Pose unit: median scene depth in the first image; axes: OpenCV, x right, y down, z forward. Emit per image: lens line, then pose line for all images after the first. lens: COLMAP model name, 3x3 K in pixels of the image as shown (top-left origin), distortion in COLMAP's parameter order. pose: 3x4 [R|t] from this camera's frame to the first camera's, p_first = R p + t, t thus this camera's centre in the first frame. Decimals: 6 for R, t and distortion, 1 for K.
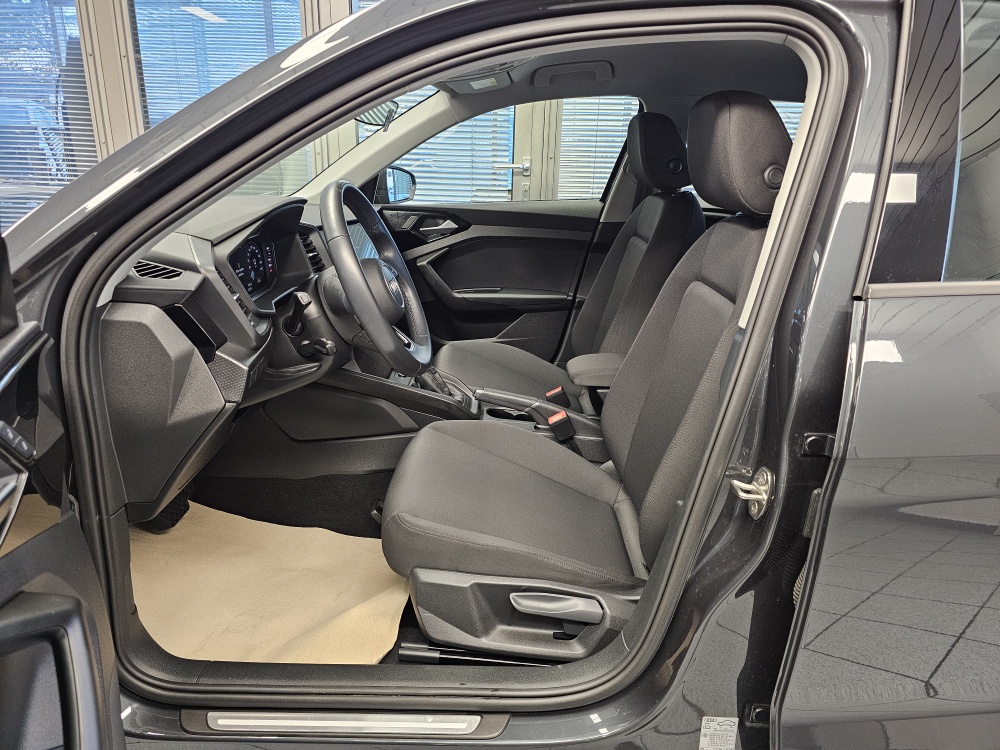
lens RADIAL K [[702.5, 0, 540.1], [0, 702.5, 359.8], [0, 0, 1]] dist [0.031737, -0.000960]
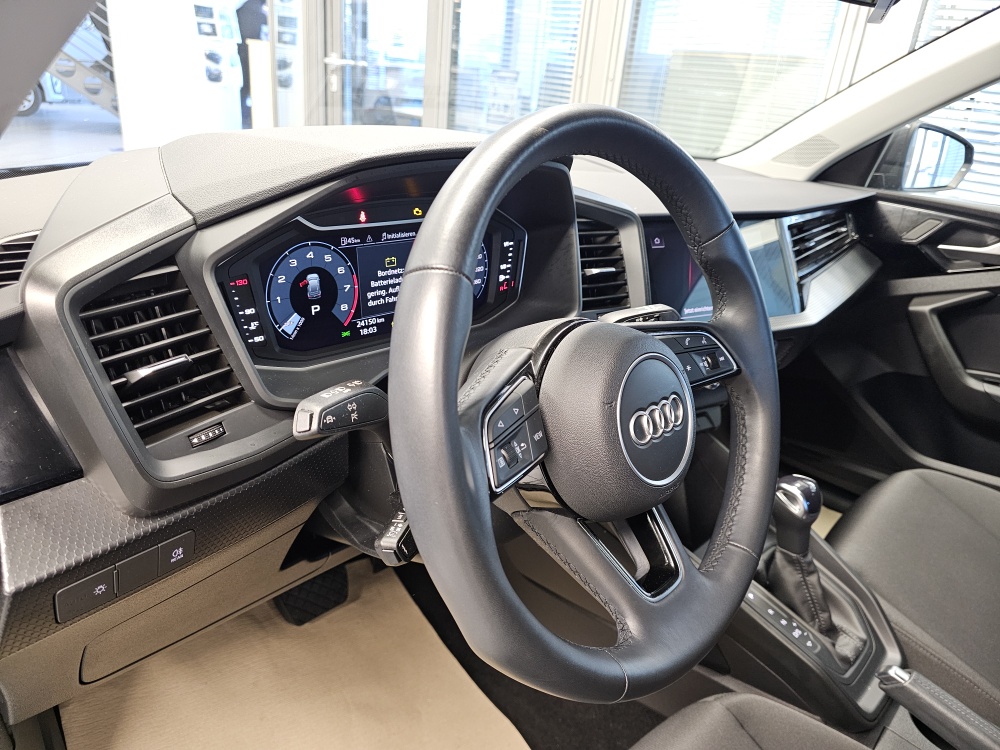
lens RADIAL K [[688.9, 0, 501.4], [0, 688.9, 370.3], [0, 0, 1]] dist [0.039392, -0.044534]
pose [[0.687577, 0.310254, -0.656491, -0.045711], [-0.270087, 0.948524, 0.165392, -0.176221], [0.674011, 0.063590, 0.735979, 0.742522]]
